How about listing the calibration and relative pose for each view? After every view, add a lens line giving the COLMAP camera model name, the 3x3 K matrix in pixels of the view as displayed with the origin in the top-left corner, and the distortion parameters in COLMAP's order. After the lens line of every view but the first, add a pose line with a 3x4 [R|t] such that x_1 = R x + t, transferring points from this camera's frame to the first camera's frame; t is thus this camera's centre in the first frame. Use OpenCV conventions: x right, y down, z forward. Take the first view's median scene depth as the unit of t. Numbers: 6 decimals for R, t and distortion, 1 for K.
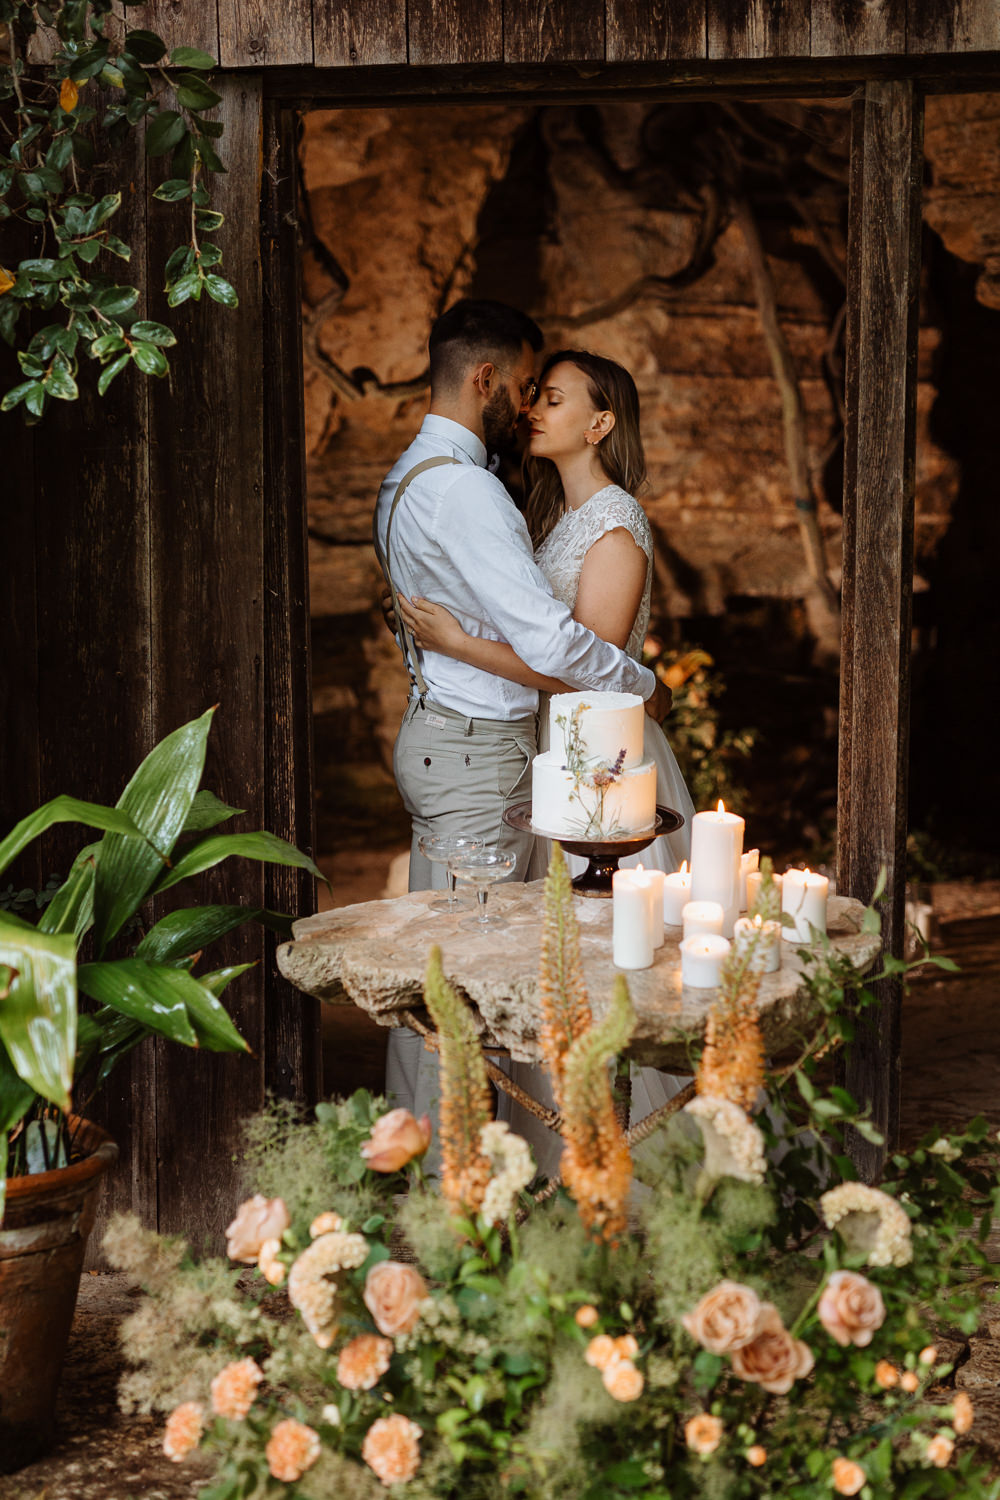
lens RADIAL K [[2322.4, 0, 500.0], [0, 2322.4, 750.0], [0, 0, 1]] dist [-0.012967, 0.026107]
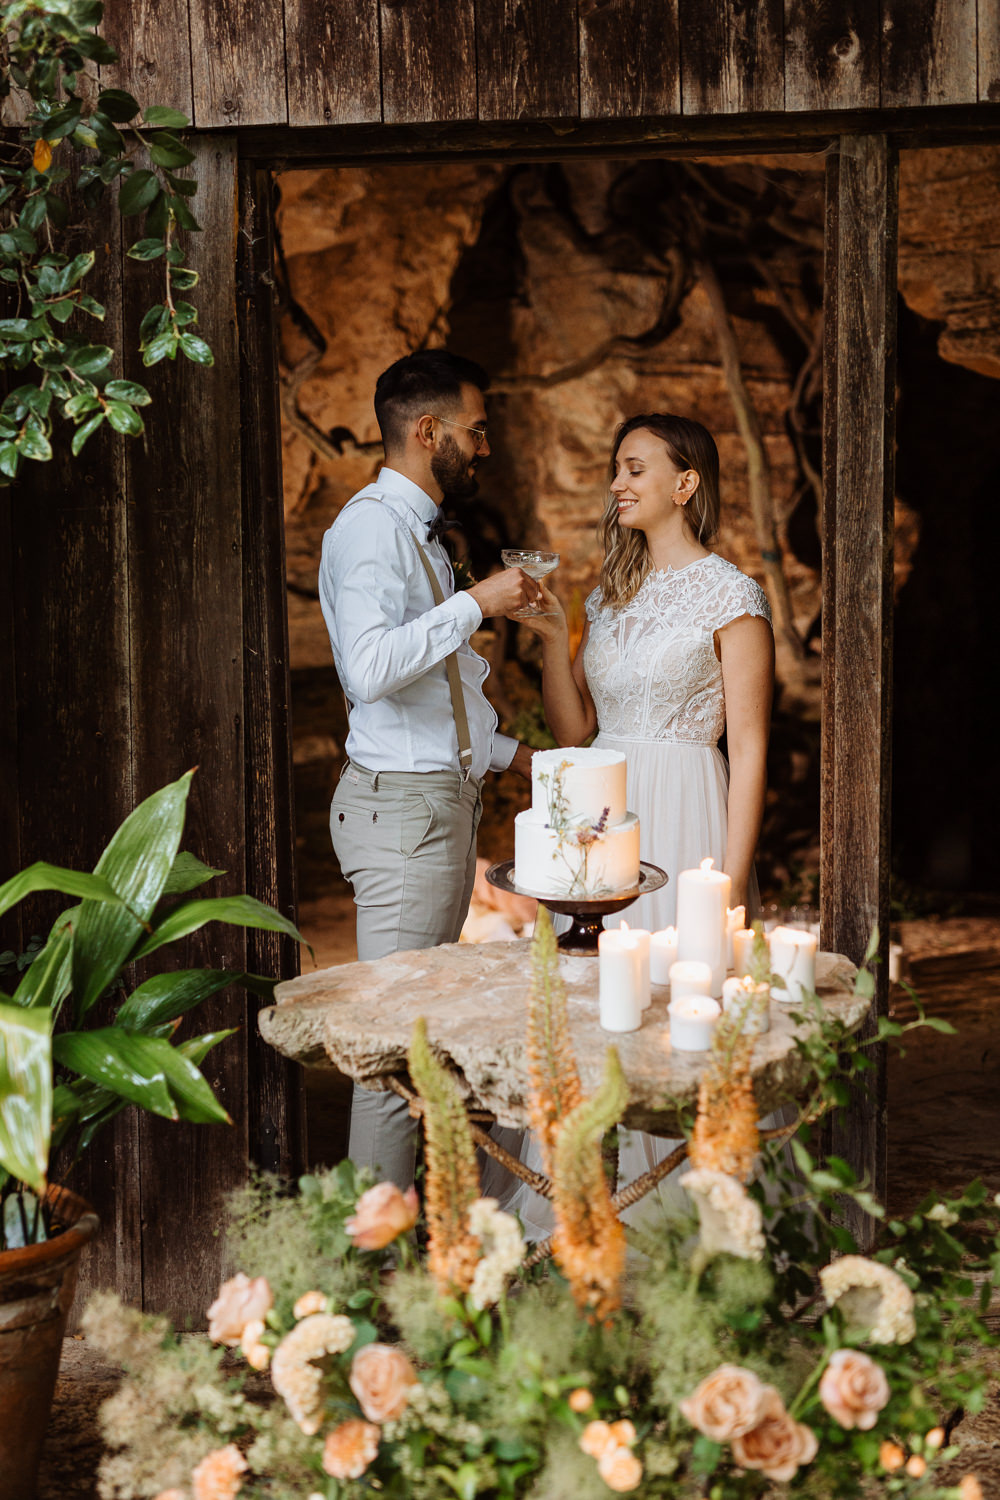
lens RADIAL K [[2206.3, 0, 500.0], [0, 2206.3, 750.0], [0, 0, 1]] dist [-0.009507, 0.025385]
pose [[0.999876, -0.010845, 0.011443, -0.003073], [0.011049, 0.999778, -0.017916, -0.008389], [-0.011246, 0.018040, 0.999774, 0.059428]]
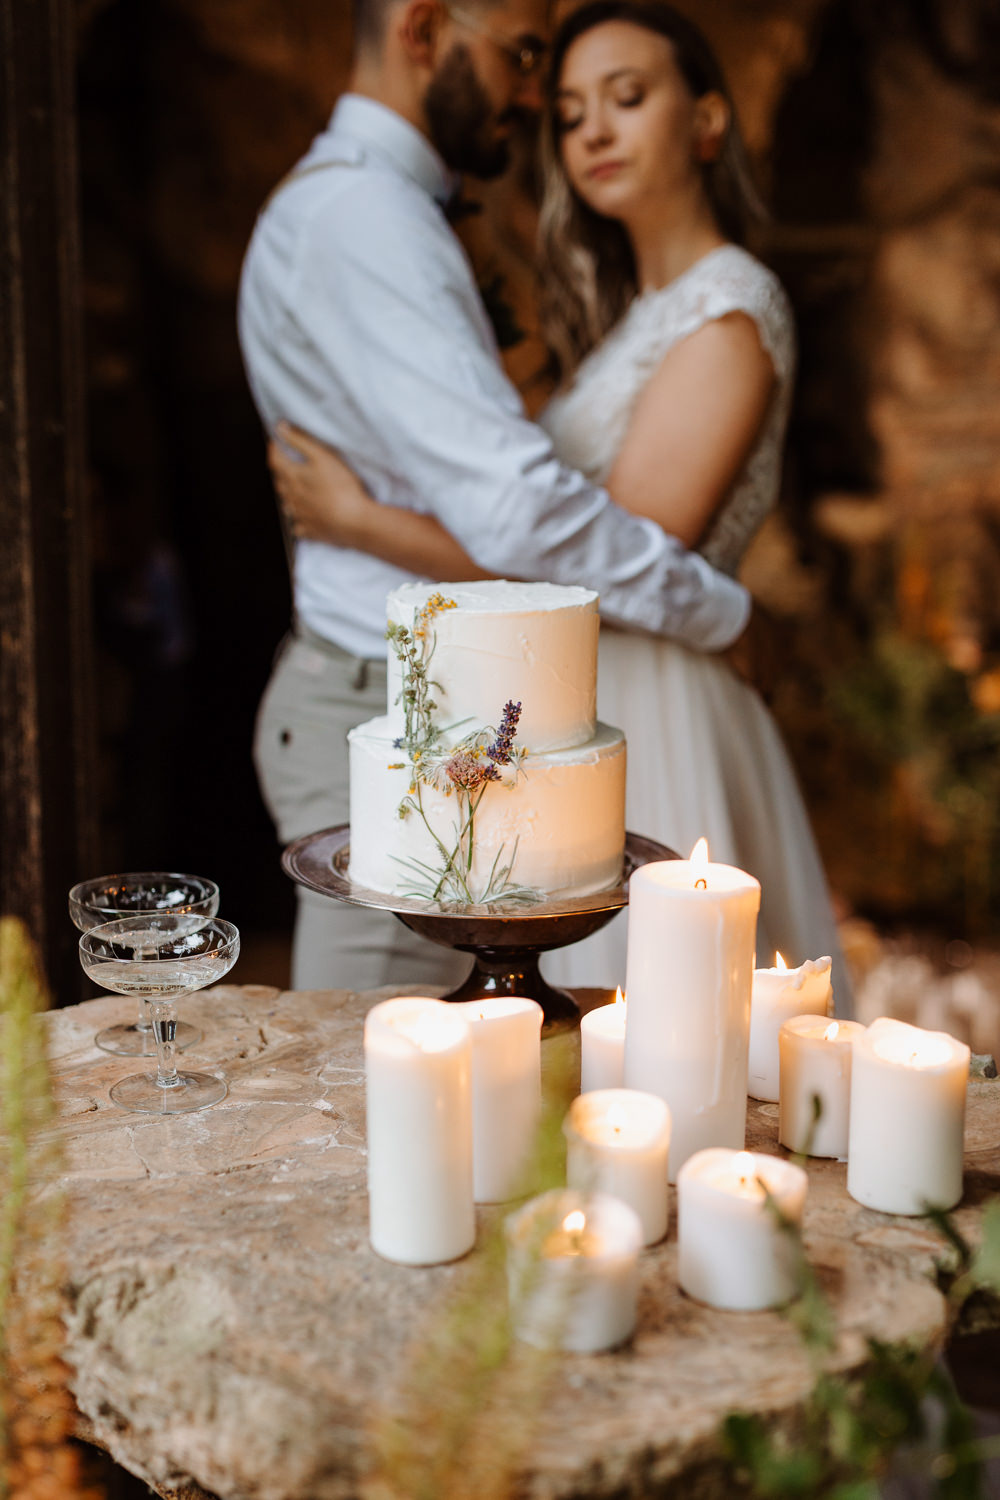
lens RADIAL K [[2164.2, 0, 498.7], [0, 2164.2, 829.7], [0, 0, 1]] dist [-0.008046, -0.003435]
pose [[0.981849, 0.048976, -0.183234, 0.126058], [-0.044995, 0.998653, 0.025821, 0.013075], [0.184252, -0.017108, 0.982730, 0.620972]]
